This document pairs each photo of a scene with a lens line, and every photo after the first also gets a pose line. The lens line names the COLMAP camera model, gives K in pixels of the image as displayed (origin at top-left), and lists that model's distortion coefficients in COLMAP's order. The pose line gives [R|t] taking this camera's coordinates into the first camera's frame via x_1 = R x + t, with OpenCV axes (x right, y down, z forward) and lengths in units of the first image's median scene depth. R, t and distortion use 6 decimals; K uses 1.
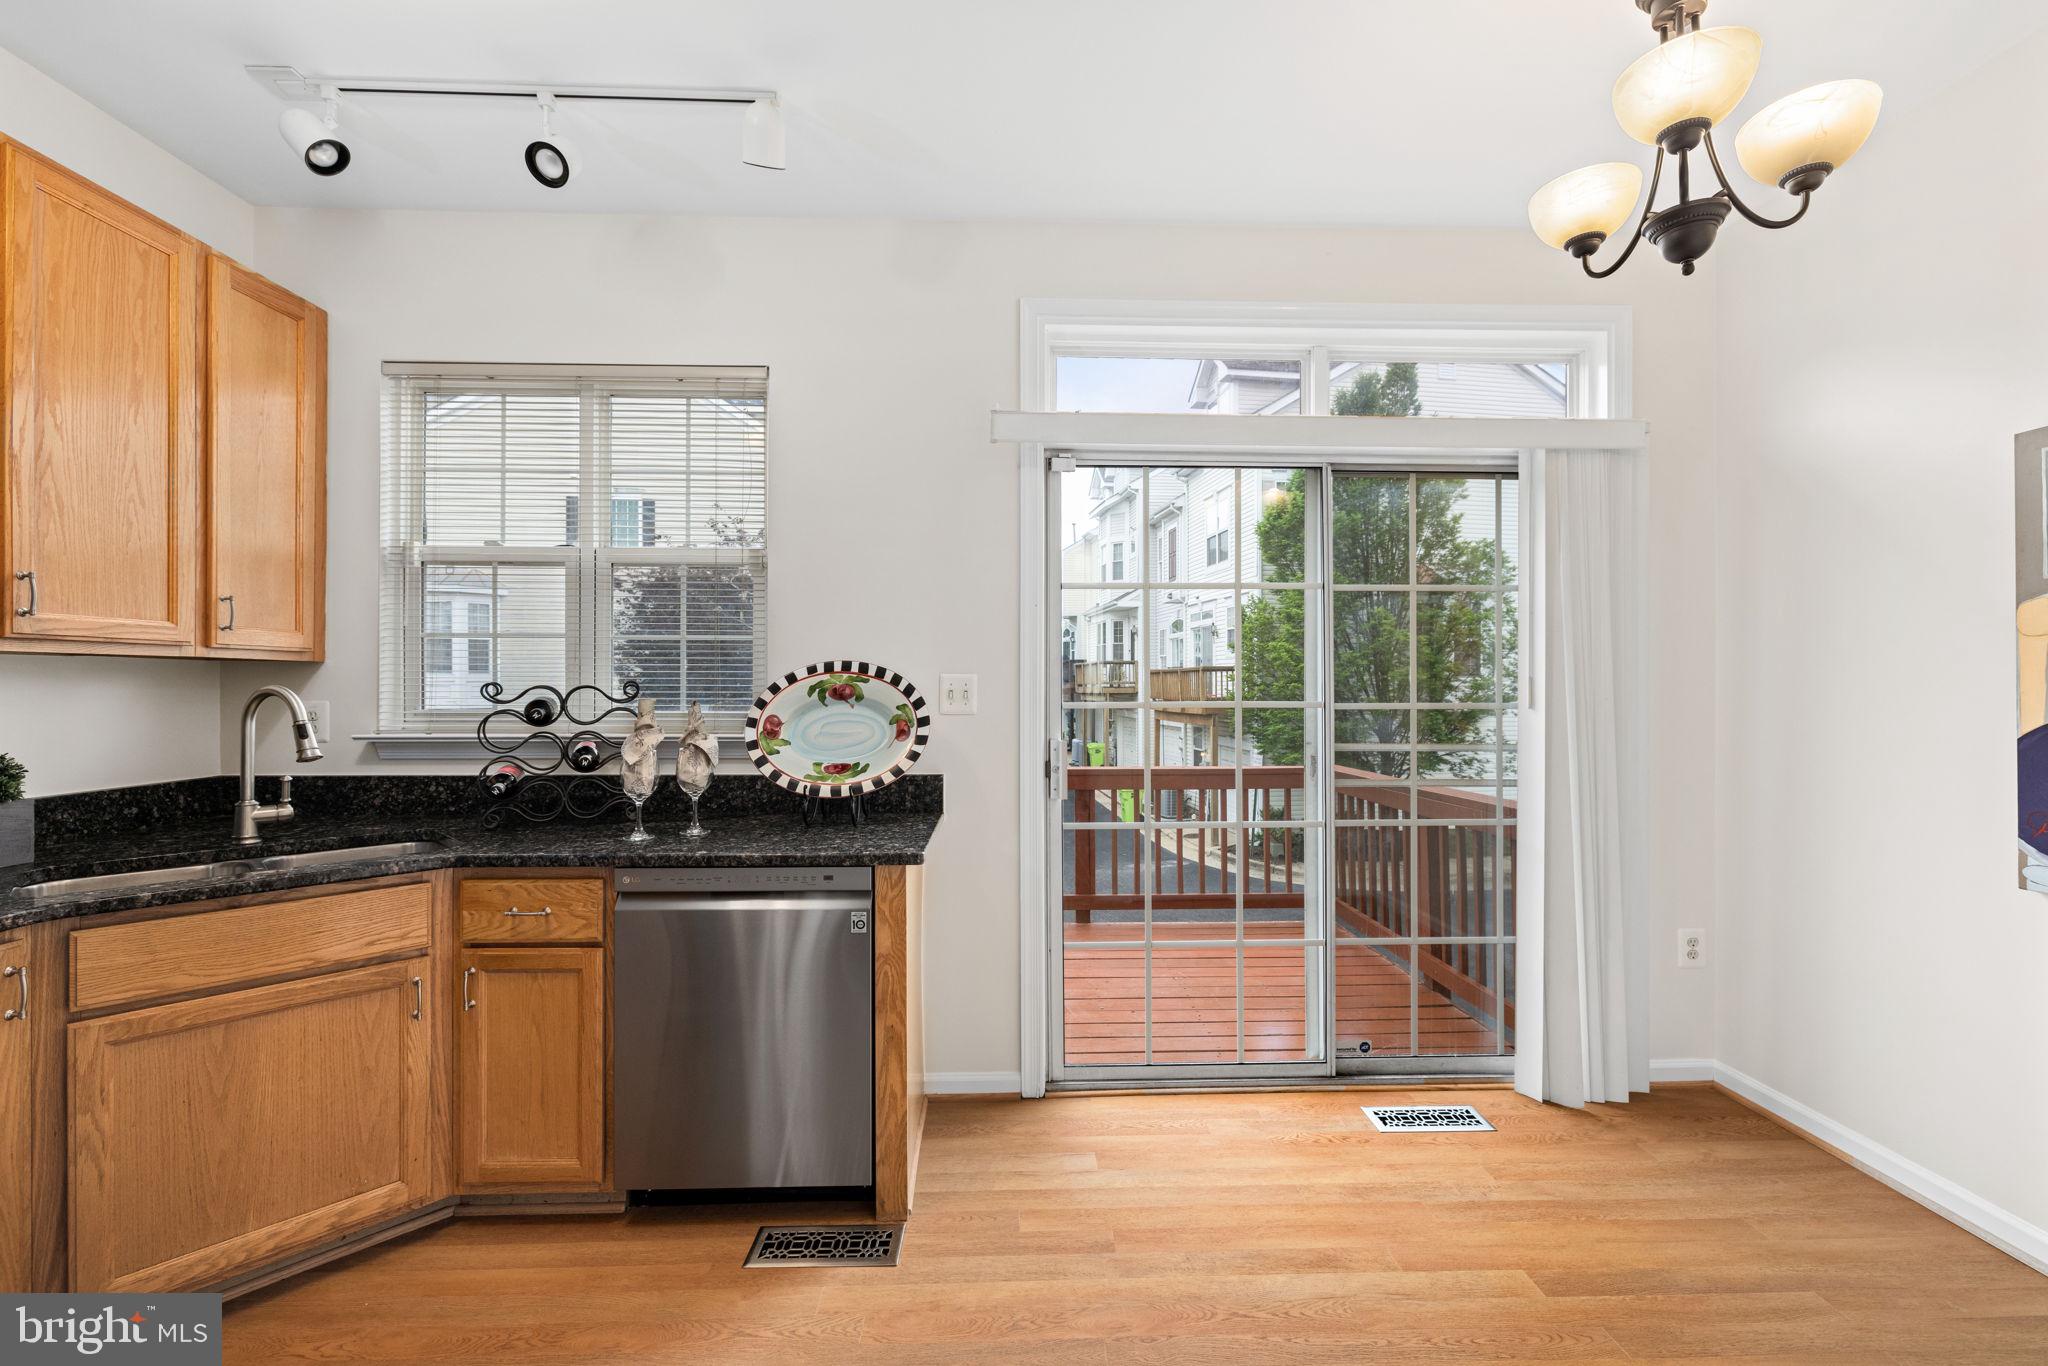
lens RADIAL K [[855.3, 0, 1032.3], [0, 855.3, 686.7], [0, 0, 1]] dist [-0.001398, -0.000011]
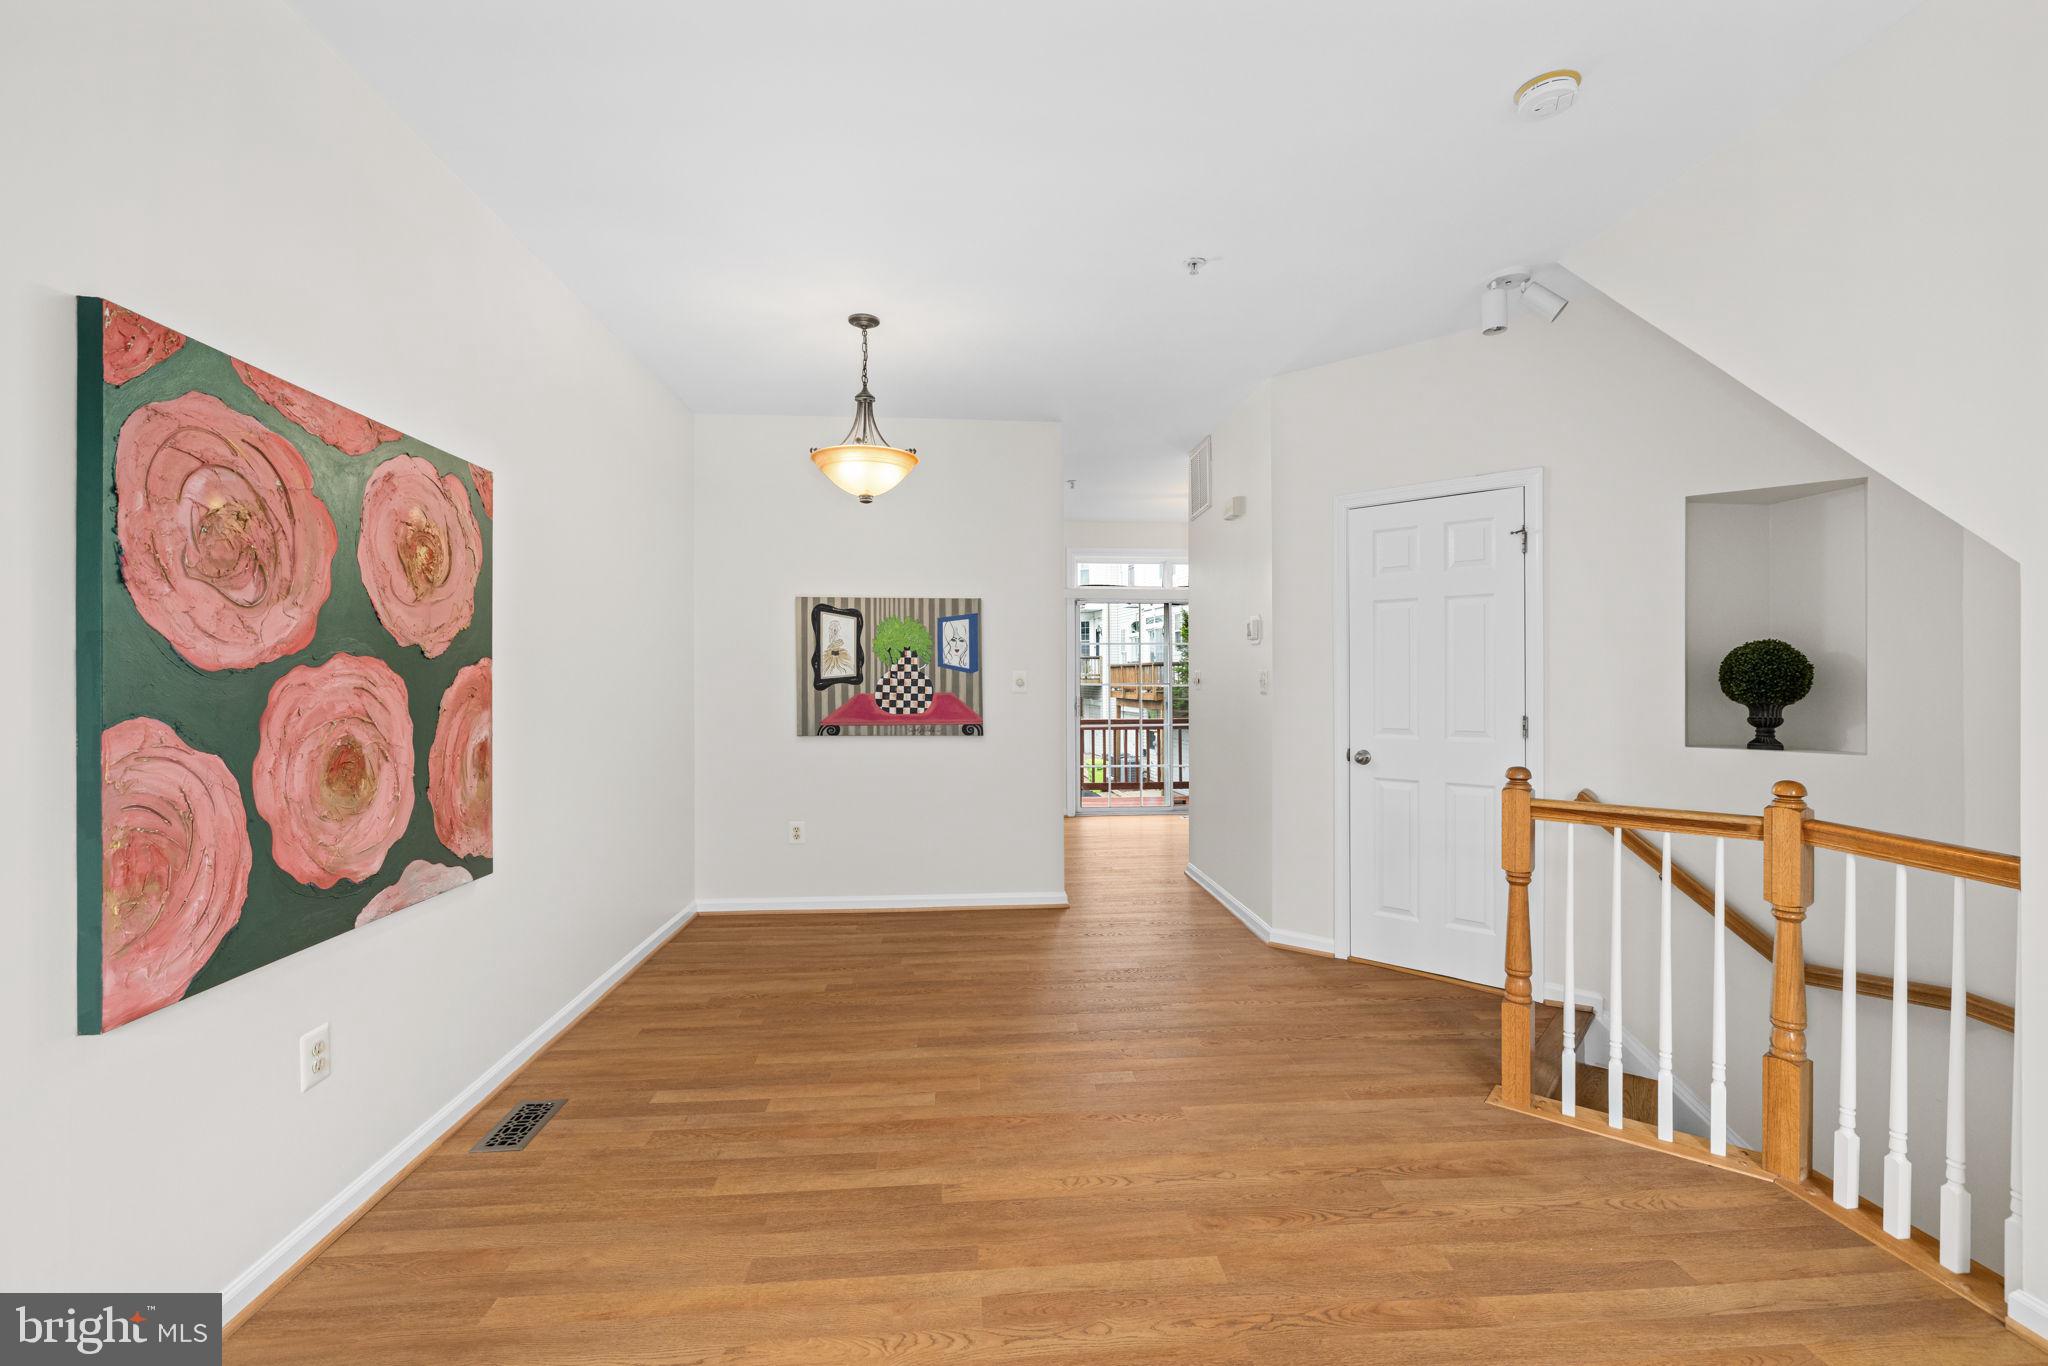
lens RADIAL K [[878.4, 0, 1032.5], [0, 878.4, 673.4], [0, 0, 1]] dist [-0.000039, 0.000284]
pose [[0.998972, -0.001111, 0.045314, -0.300761], [0.001364, 0.999984, -0.005549, -0.002446], [-0.045307, 0.005605, 0.998957, -2.259960]]
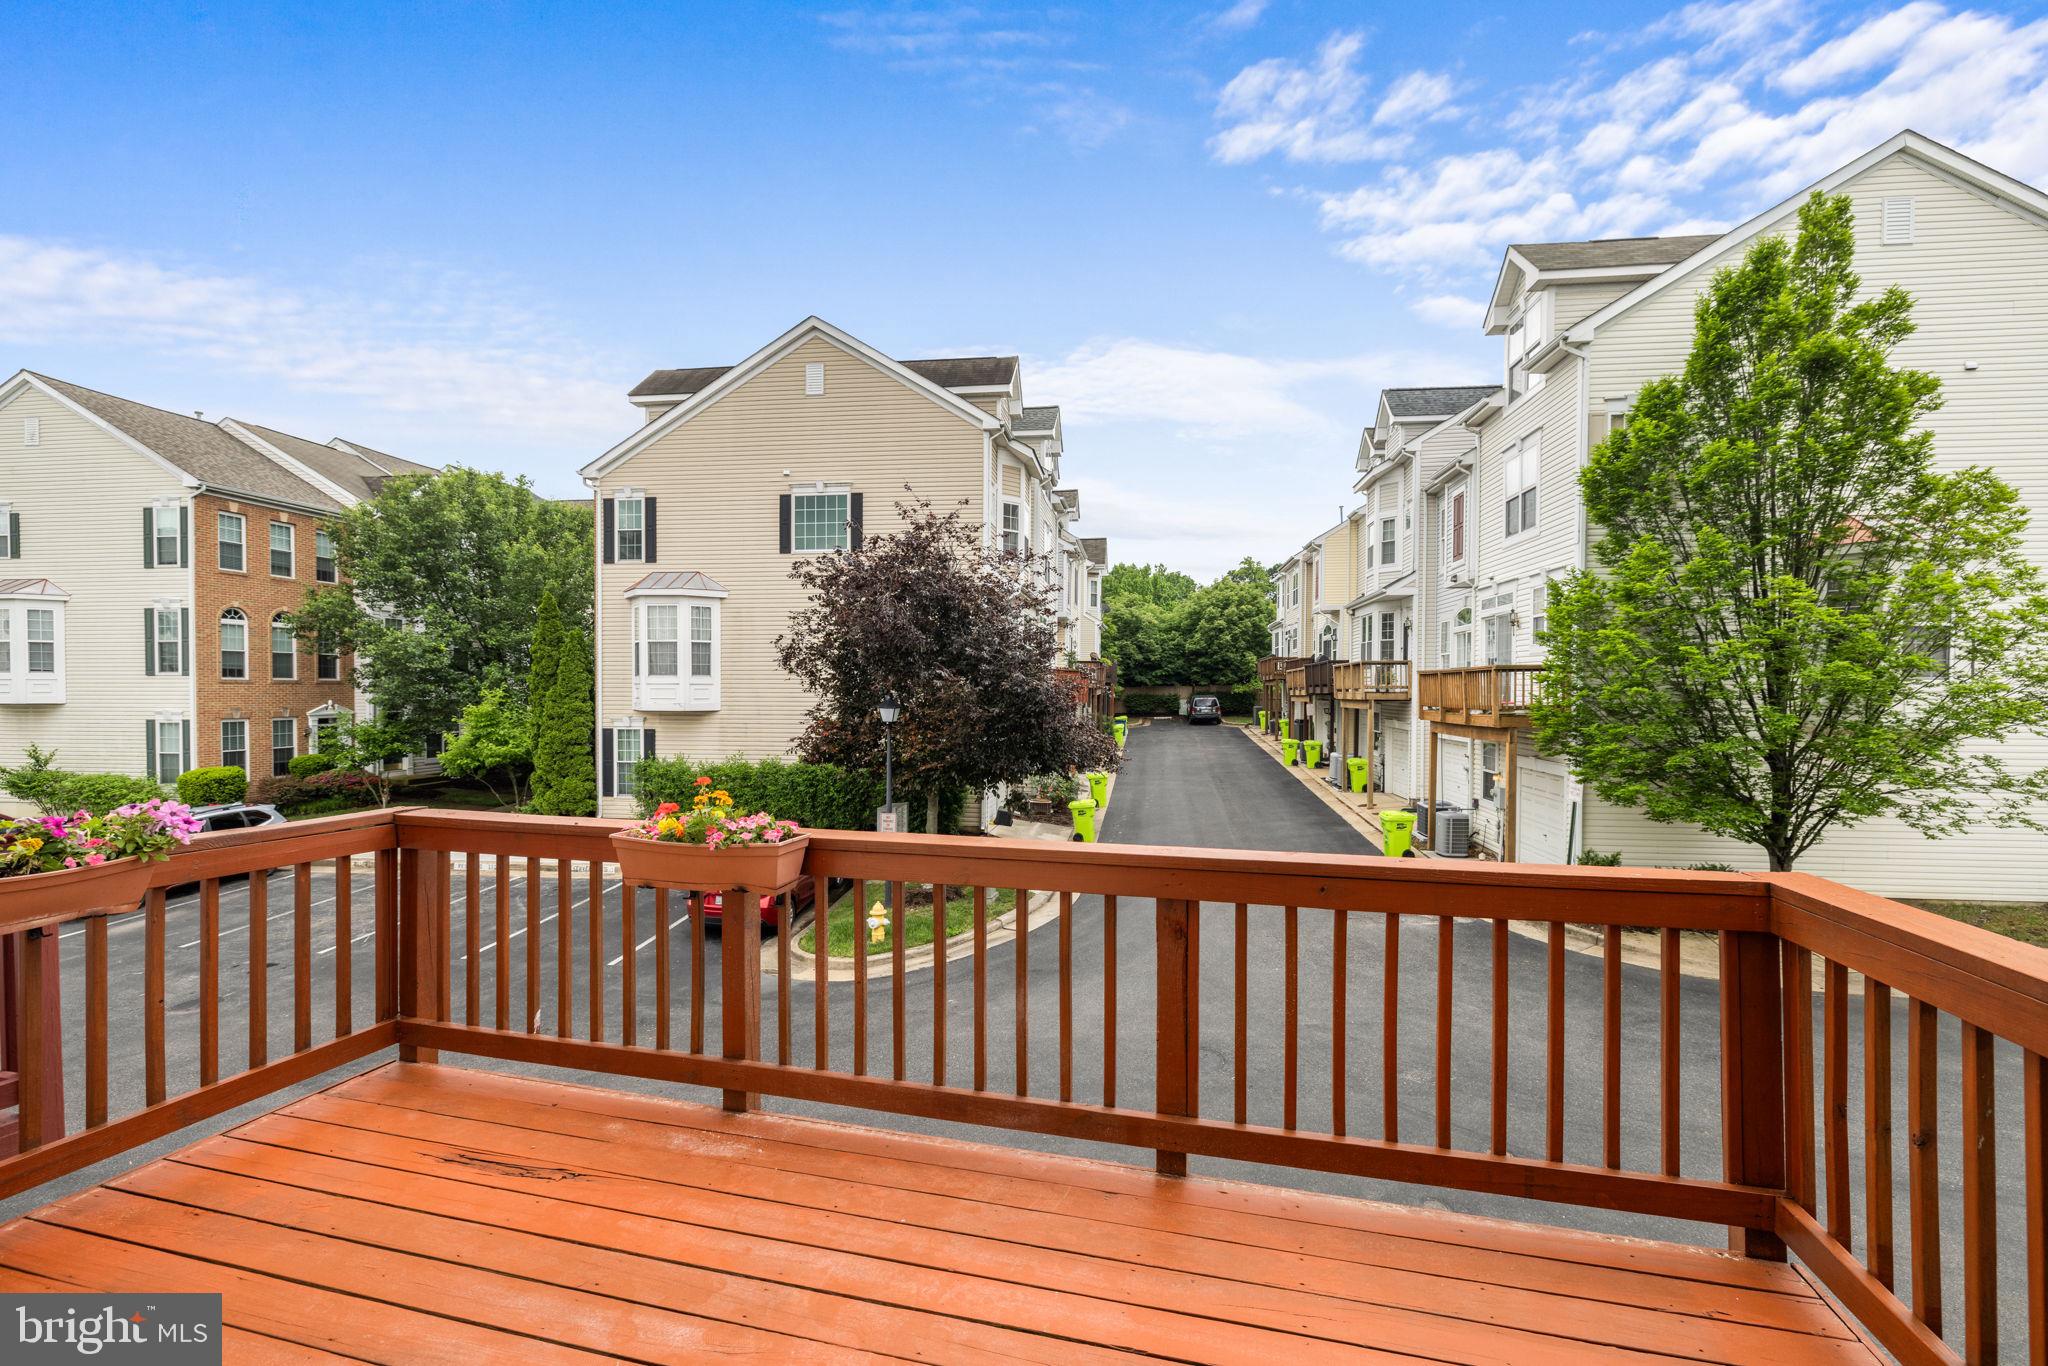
lens RADIAL K [[874.4, 0, 1038.9], [0, 874.4, 708.6], [0, 0, 1]] dist [-0.000153, -0.000068]
pose [[0.957617, 0.008655, -0.287915, 0.270231], [-0.003194, 0.999806, 0.019429, 0.011082], [0.288027, -0.017686, 0.957459, 1.093783]]
